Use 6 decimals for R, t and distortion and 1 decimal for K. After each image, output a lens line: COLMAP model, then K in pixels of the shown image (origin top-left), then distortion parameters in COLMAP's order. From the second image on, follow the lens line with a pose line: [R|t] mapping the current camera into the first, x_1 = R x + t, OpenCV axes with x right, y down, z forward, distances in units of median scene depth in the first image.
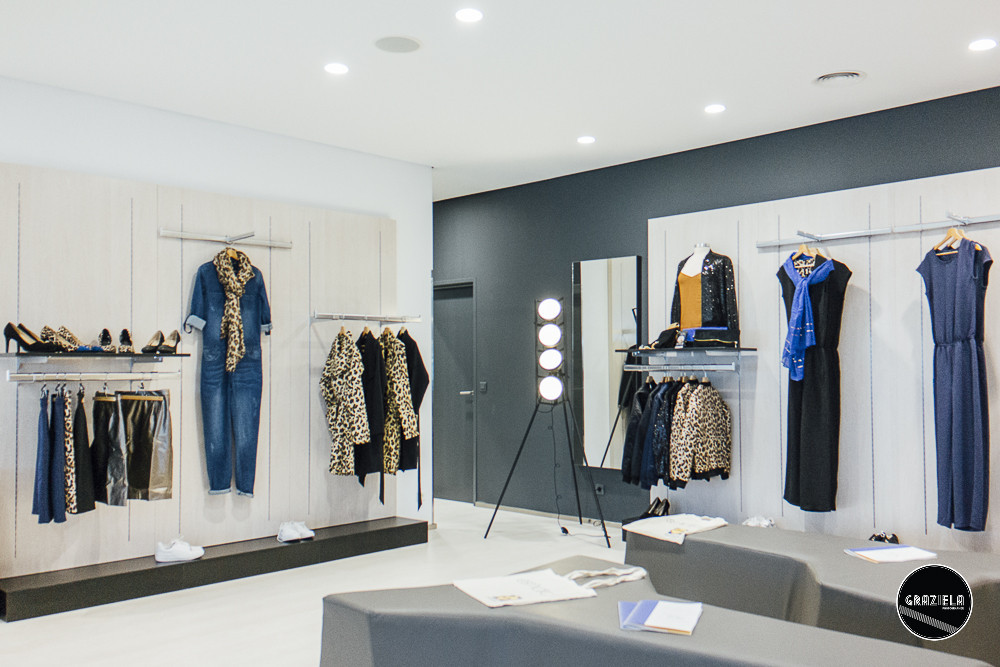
lens RADIAL K [[897.9, 0, 500.0], [0, 897.9, 333.5], [0, 0, 1]] dist [0.001253, -0.000686]
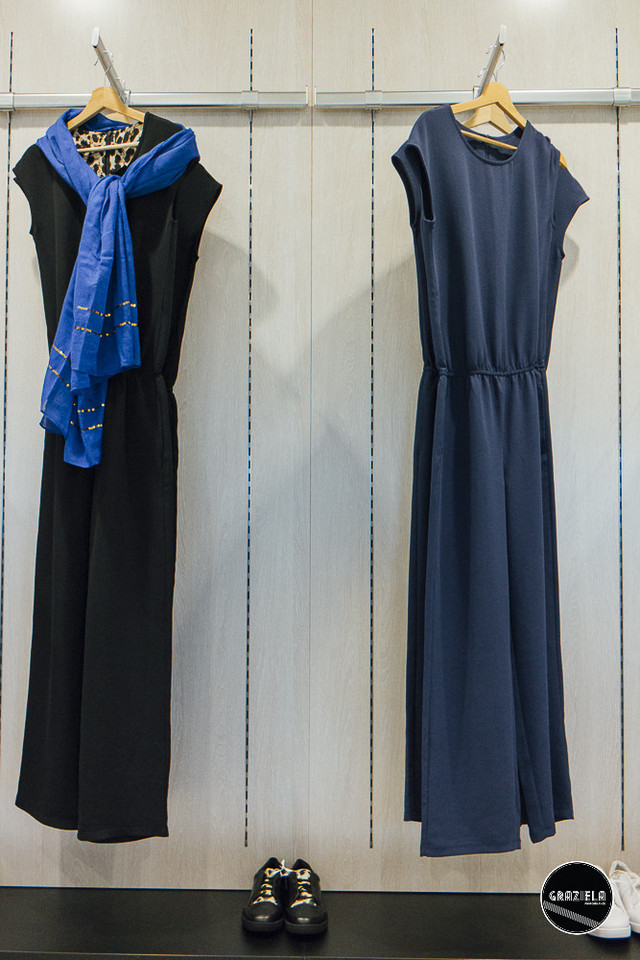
lens RADIAL K [[1069.0, 0, 320.0], [0, 1069.0, 480.0], [0, 0, 1]] dist [0.009817, 0.006073]
pose [[0.725856, 0.025842, 0.687361, 0.114563], [-0.034838, 0.999393, -0.000784, 0.054161], [-0.686964, -0.023377, 0.726315, 0.639399]]
